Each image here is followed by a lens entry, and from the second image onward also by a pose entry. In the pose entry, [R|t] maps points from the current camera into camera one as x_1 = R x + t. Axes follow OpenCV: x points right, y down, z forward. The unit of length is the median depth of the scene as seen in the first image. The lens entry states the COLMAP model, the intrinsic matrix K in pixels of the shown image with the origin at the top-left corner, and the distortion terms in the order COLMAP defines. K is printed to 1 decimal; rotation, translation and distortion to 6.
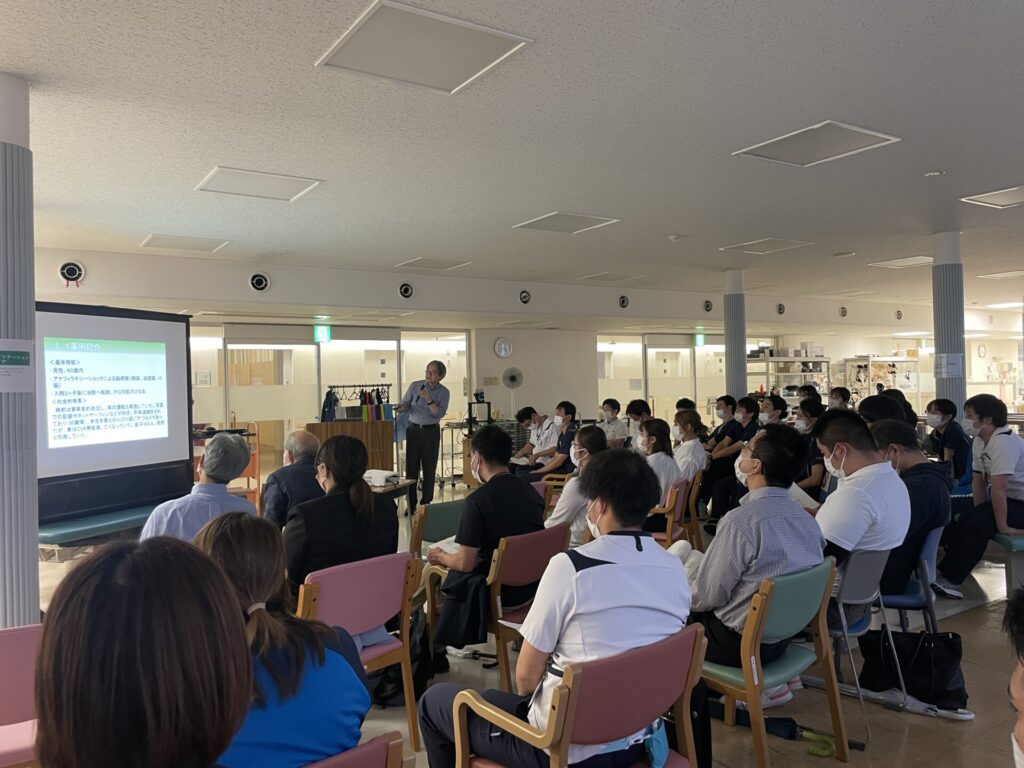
lens RADIAL K [[774.1, 0, 511.3], [0, 774.1, 366.1], [0, 0, 1]] dist [0.101587, -0.151549]
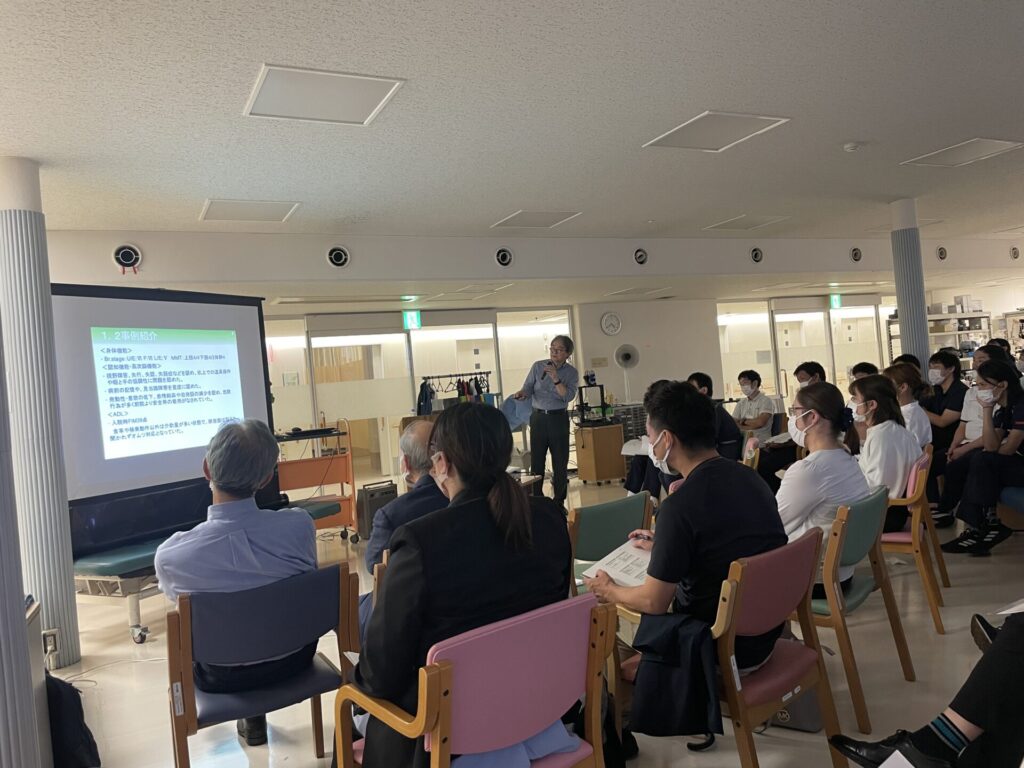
lens RADIAL K [[774.1, 0, 511.3], [0, 774.1, 366.1], [0, 0, 1]] dist [0.101587, -0.151549]
pose [[0.991887, -0.065709, -0.108820, -0.034832], [0.066205, 0.997806, 0.000946, 0.018488], [0.108519, -0.008143, 0.994061, 0.121715]]
